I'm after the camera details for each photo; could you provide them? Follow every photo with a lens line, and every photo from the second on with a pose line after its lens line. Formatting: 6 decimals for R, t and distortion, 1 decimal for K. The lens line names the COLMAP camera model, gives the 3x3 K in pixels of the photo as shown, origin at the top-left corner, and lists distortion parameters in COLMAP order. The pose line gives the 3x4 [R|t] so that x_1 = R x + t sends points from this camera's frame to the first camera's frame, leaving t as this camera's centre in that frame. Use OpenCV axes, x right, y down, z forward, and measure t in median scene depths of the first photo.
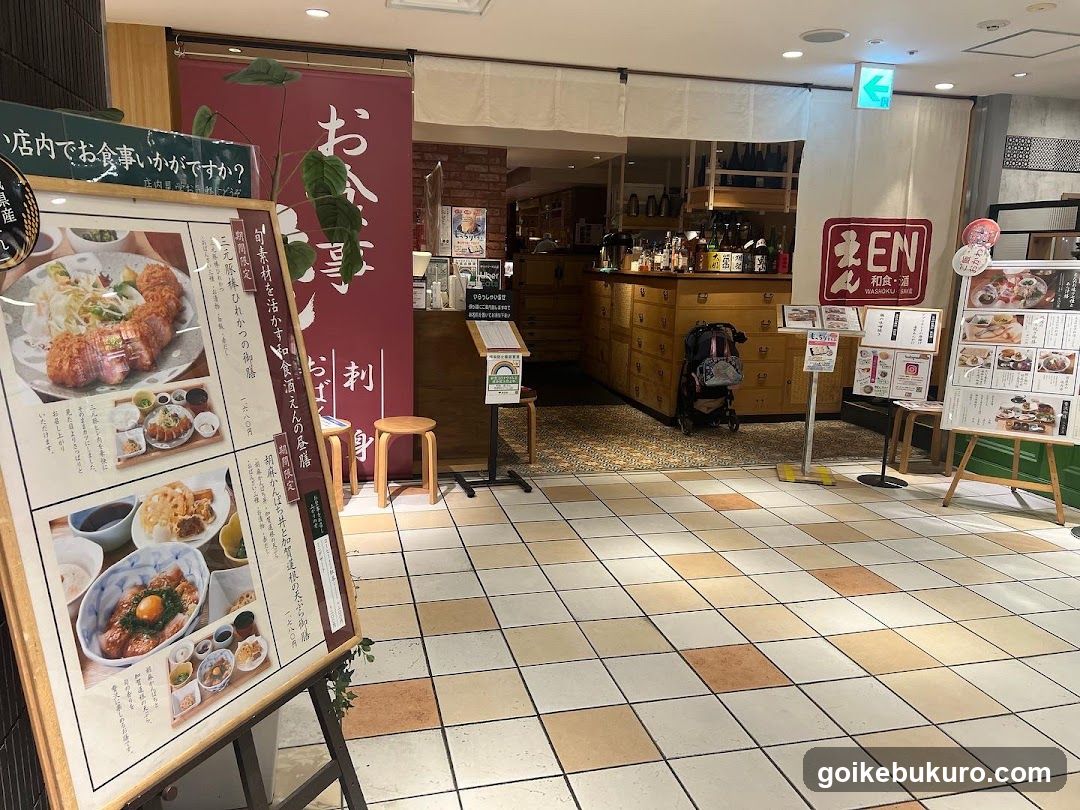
lens RADIAL K [[819.8, 0, 529.4], [0, 819.8, 409.2], [0, 0, 1]] dist [0.045835, -0.045599]
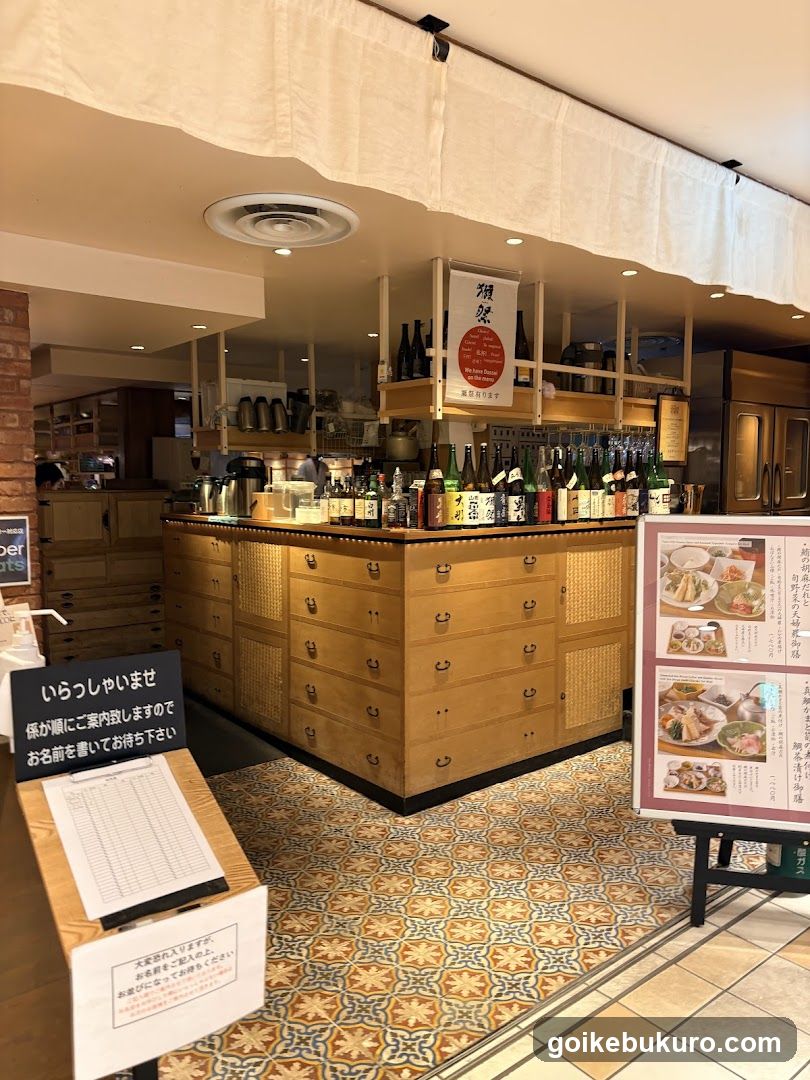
lens RADIAL K [[819.8, 0, 408.1], [0, 819.8, 550.5], [0, 0, 1]] dist [0.045835, -0.045599]
pose [[0.897335, -0.059052, 0.437381, -0.052305], [0.099397, 0.992589, -0.069913, -0.112846], [-0.430011, 0.106210, 0.896554, 0.503620]]
